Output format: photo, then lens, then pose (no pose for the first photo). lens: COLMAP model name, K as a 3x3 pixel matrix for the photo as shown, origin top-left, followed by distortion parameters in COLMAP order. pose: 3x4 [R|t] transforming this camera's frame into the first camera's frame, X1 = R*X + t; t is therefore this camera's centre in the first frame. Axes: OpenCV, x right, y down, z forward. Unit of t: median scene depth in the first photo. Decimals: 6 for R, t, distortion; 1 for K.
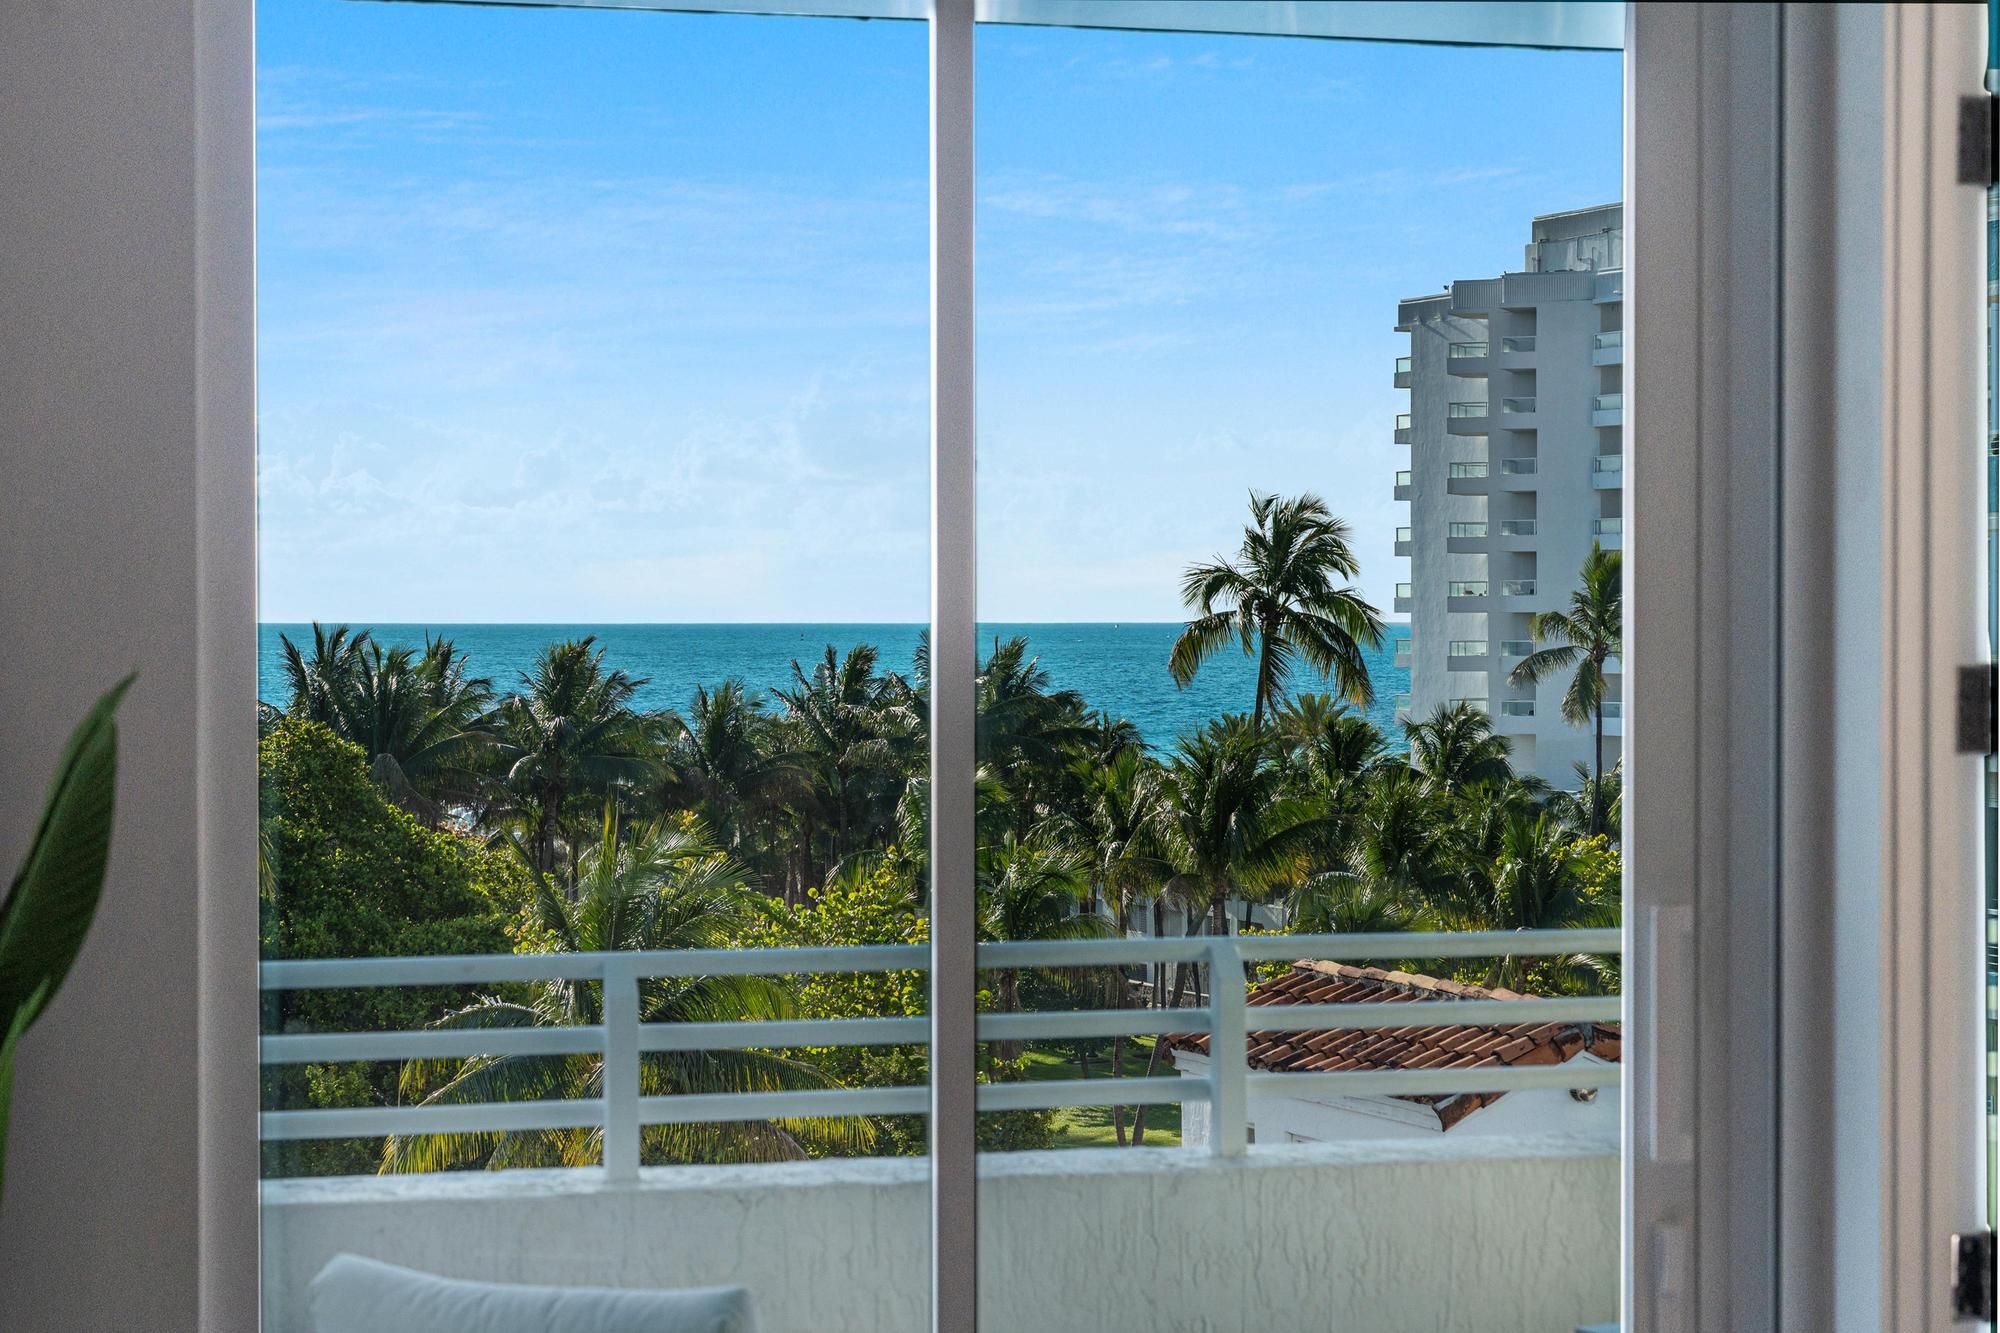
lens RADIAL K [[4424.4, 0, 1029.4], [0, 4424.4, 656.7], [0, 0, 1]] dist [-0.003013, -0.138983]
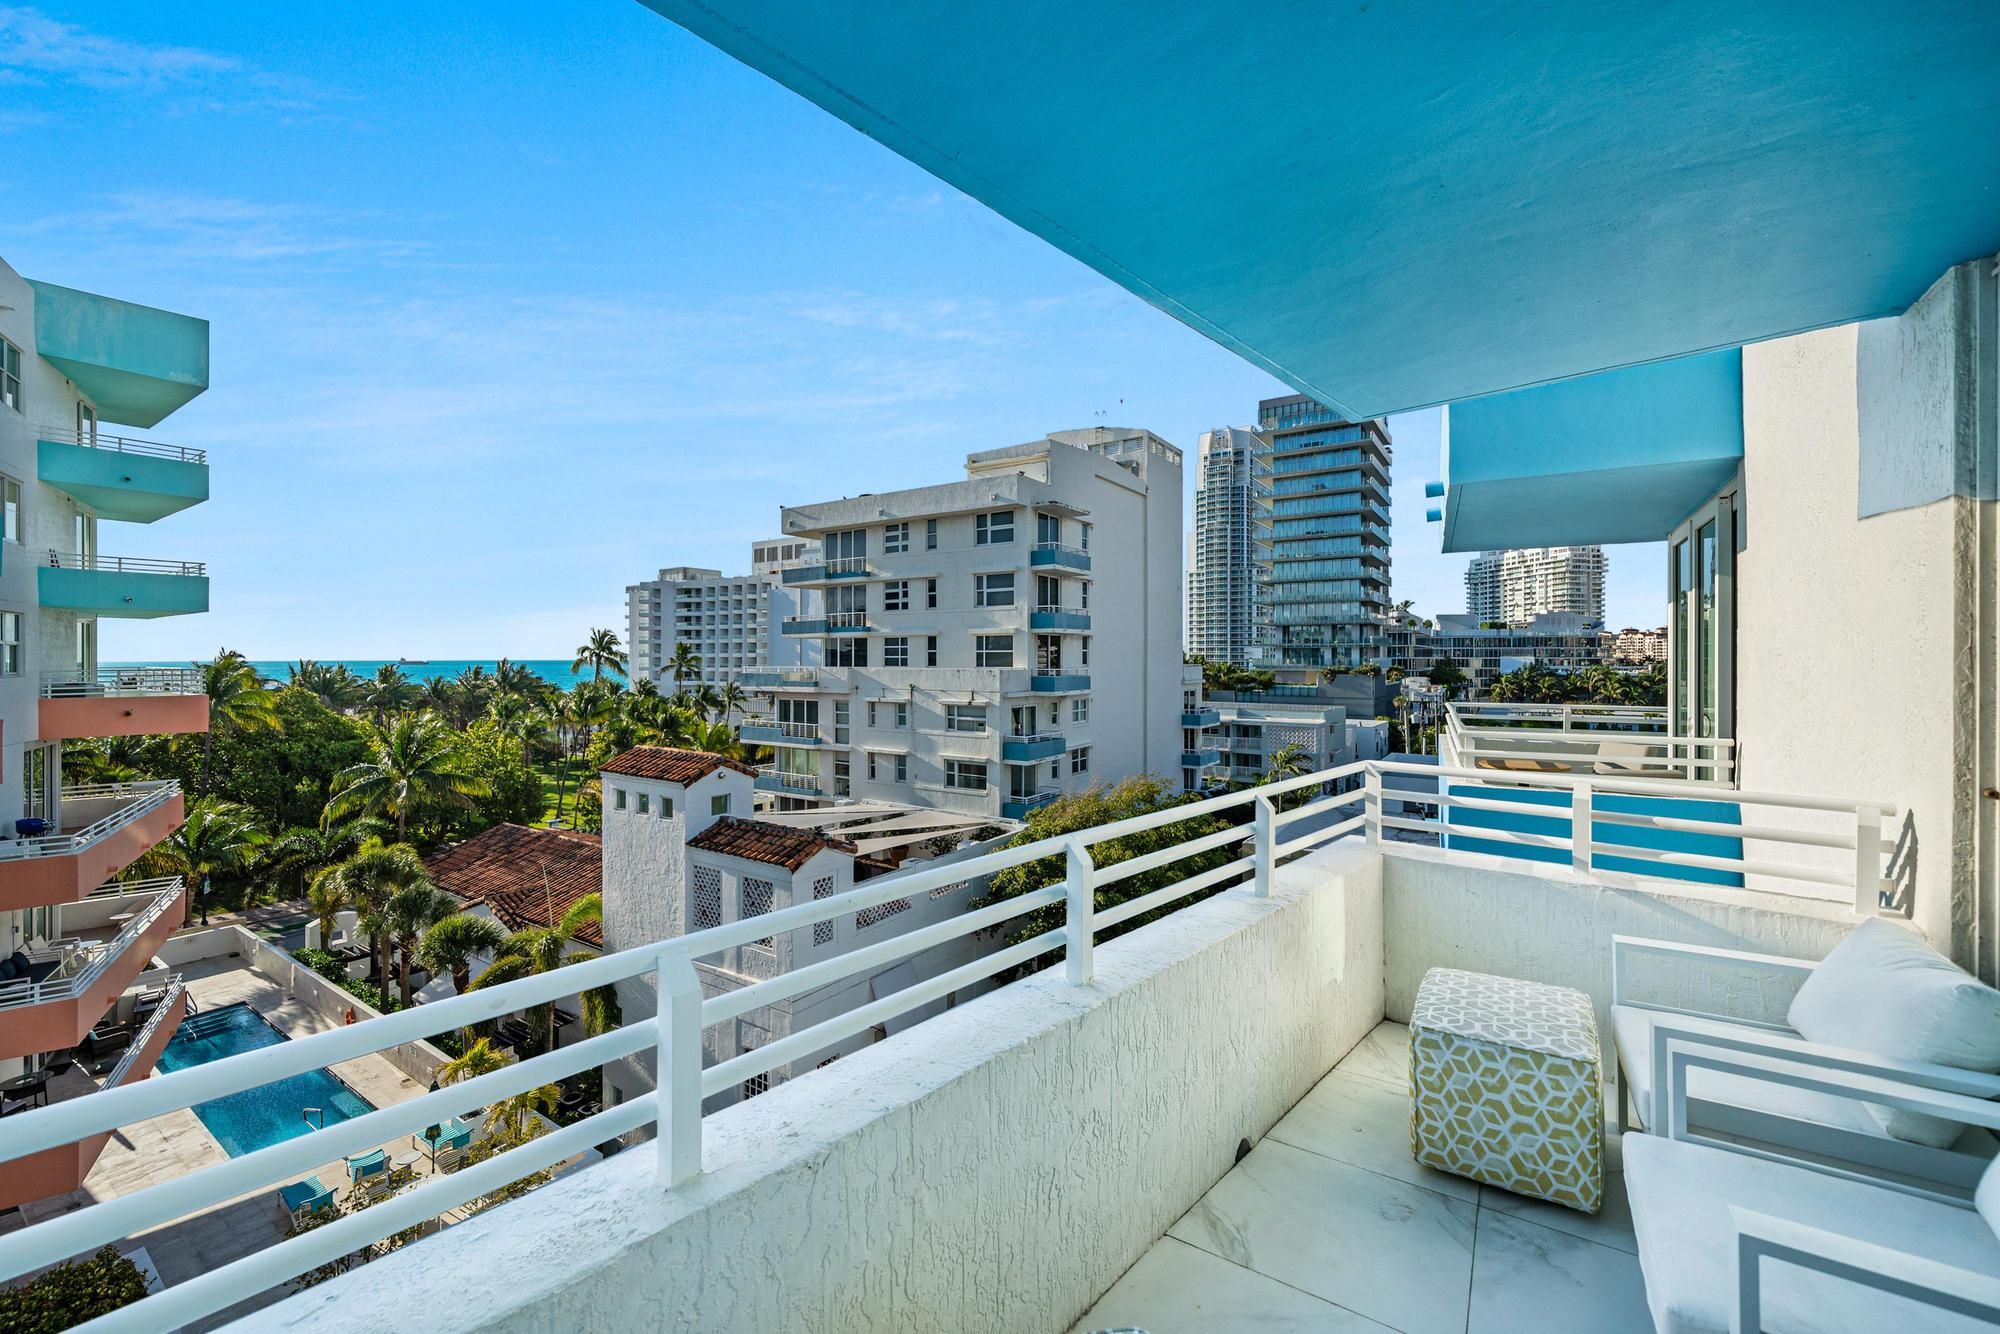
lens RADIAL K [[811.6, 0, 1009.0], [0, 811.6, 657.4], [0, 0, 1]] dist [-0.002086, 0.000280]
pose [[0.849237, 0.002360, 0.528007, -0.019670], [0.004646, 0.999918, -0.011942, 0.001476], [-0.527992, 0.012594, 0.849156, 0.138076]]
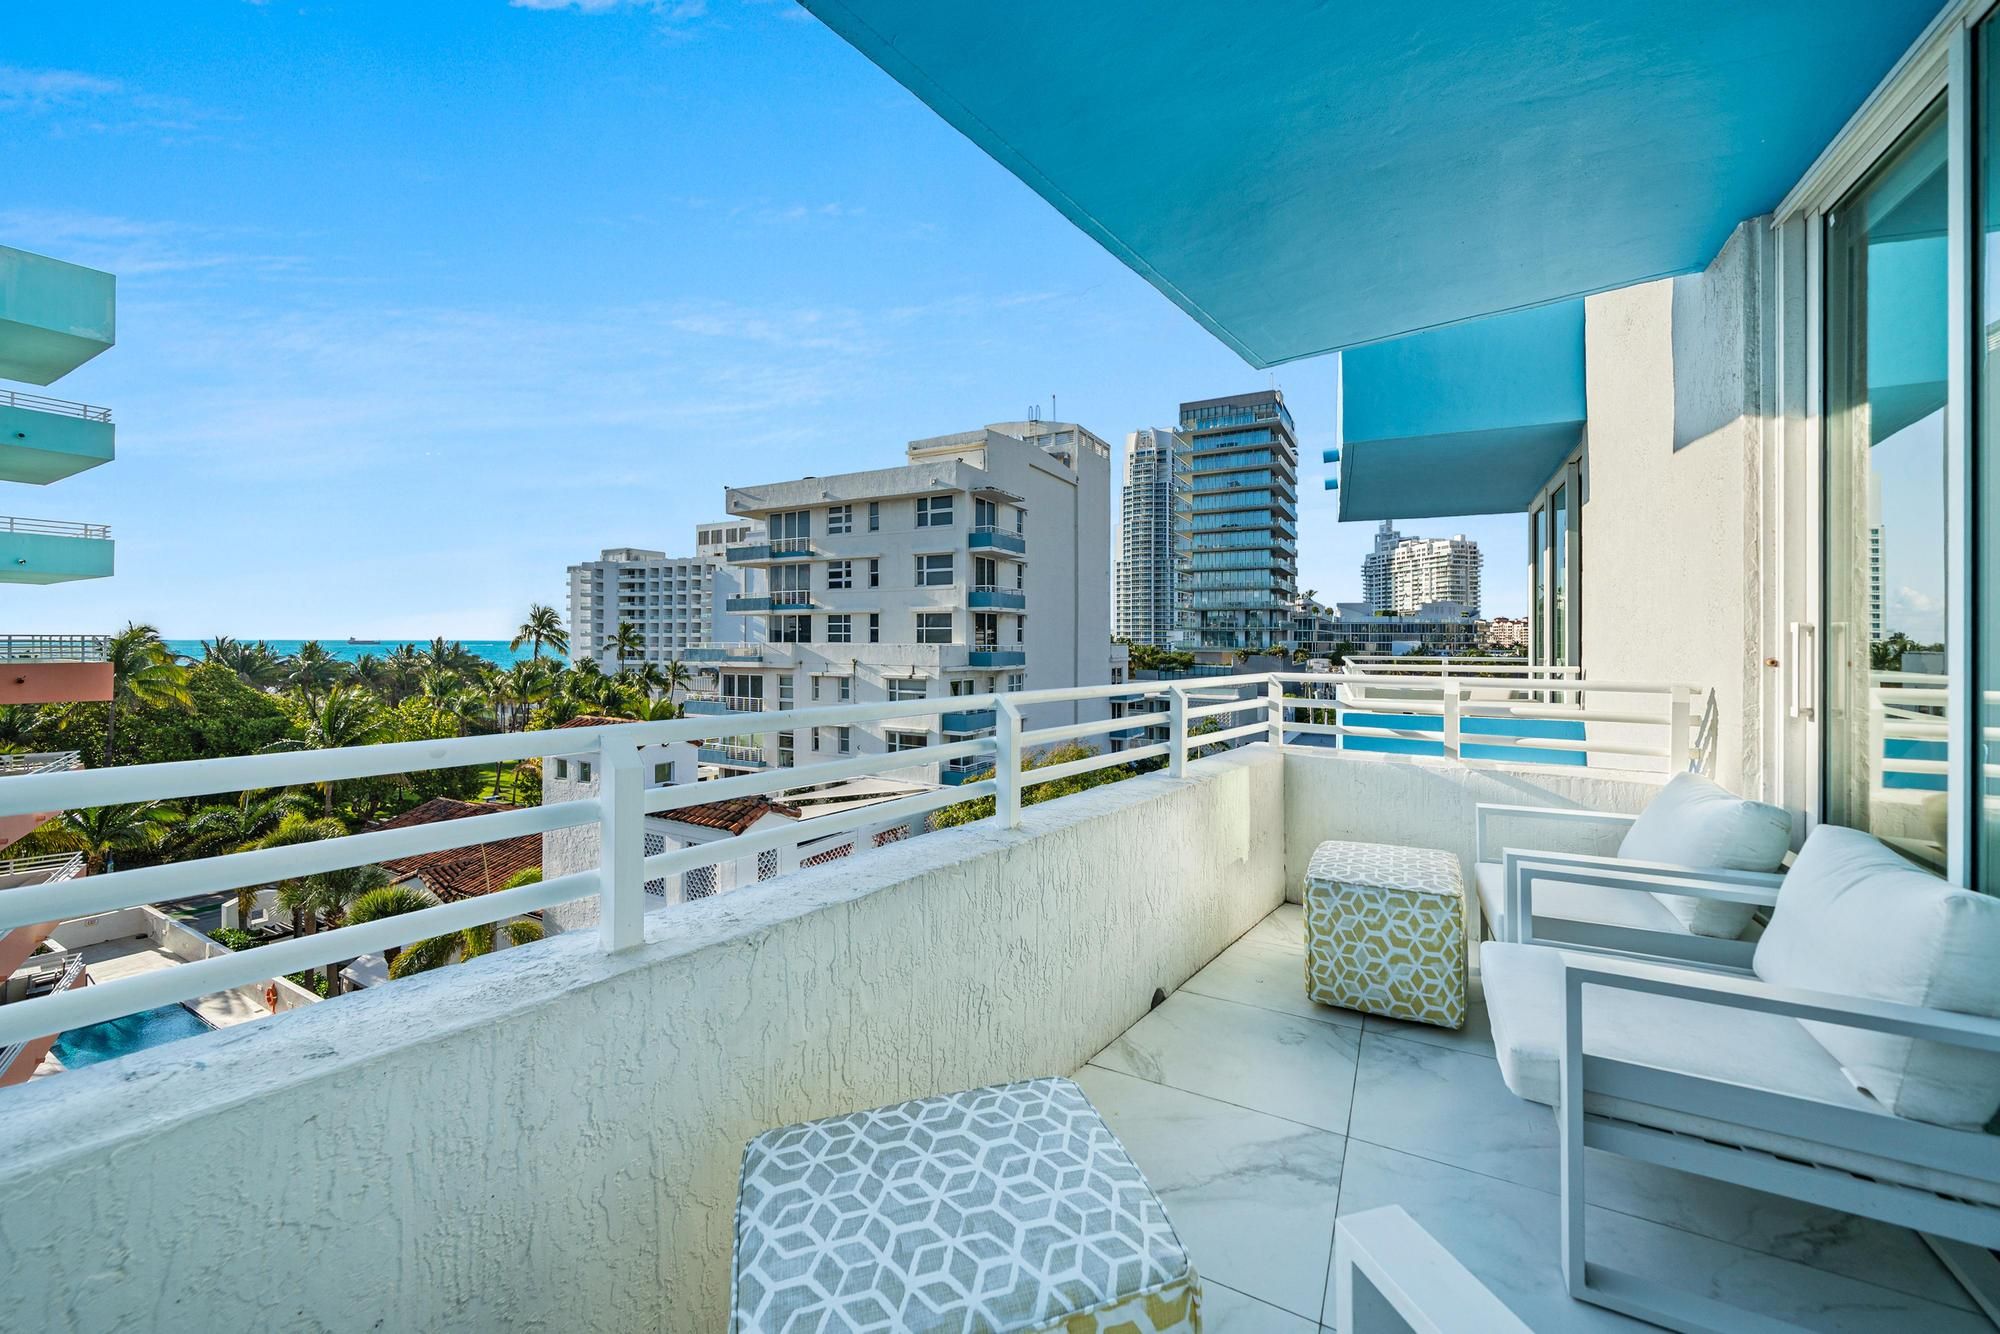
lens RADIAL K [[767.2, 0, 1019.6], [0, 767.2, 640.6], [0, 0, 1]] dist [-0.003815, 0.000049]
pose [[0.796942, 0.004880, 0.604036, -0.019829], [0.005472, 0.999868, -0.015297, 0.008861], [-0.604031, 0.015496, 0.796810, 0.137189]]
